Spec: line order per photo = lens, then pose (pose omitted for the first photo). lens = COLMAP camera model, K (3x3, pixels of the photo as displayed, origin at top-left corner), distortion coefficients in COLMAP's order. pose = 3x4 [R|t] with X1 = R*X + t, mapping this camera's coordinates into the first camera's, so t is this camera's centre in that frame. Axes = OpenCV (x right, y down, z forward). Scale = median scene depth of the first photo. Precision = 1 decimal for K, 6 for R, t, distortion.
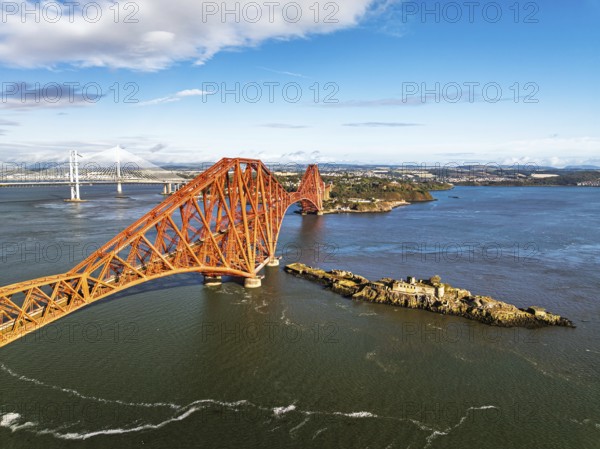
lens RADIAL K [[417.4, 0, 300.0], [0, 417.4, 224.5], [0, 0, 1]] dist [-0.037166, -0.000709]
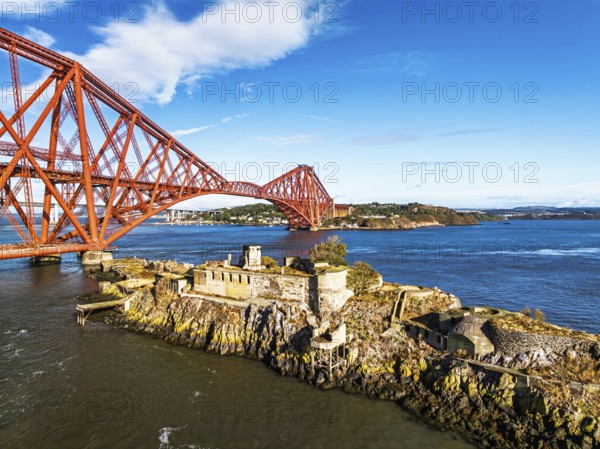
lens RADIAL K [[422.5, 0, 300.0], [0, 422.5, 224.5], [0, 0, 1]] dist [-0.071585, -0.001730]
pose [[0.993508, -0.004011, -0.113691, 0.333603], [-0.008059, 0.994386, -0.105506, 0.142039], [0.113476, 0.105737, 0.987898, 0.712546]]
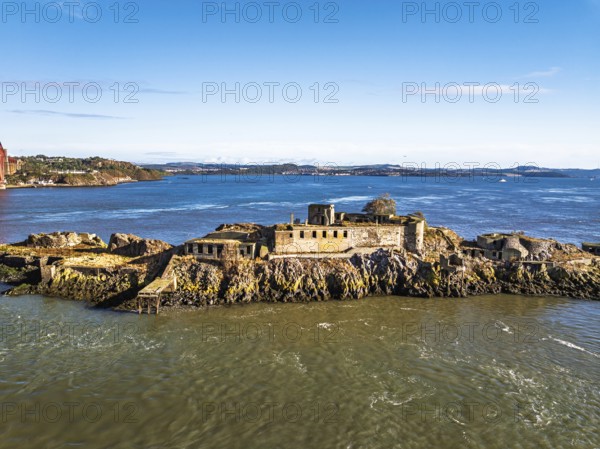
lens RADIAL K [[417.4, 0, 300.0], [0, 417.4, 224.5], [0, 0, 1]] dist [-0.037166, -0.000709]
pose [[0.783569, -0.075424, 0.616709, 0.053157], [0.072790, 0.996913, 0.029439, 0.130478], [-0.617026, 0.021822, 0.786640, 0.757033]]
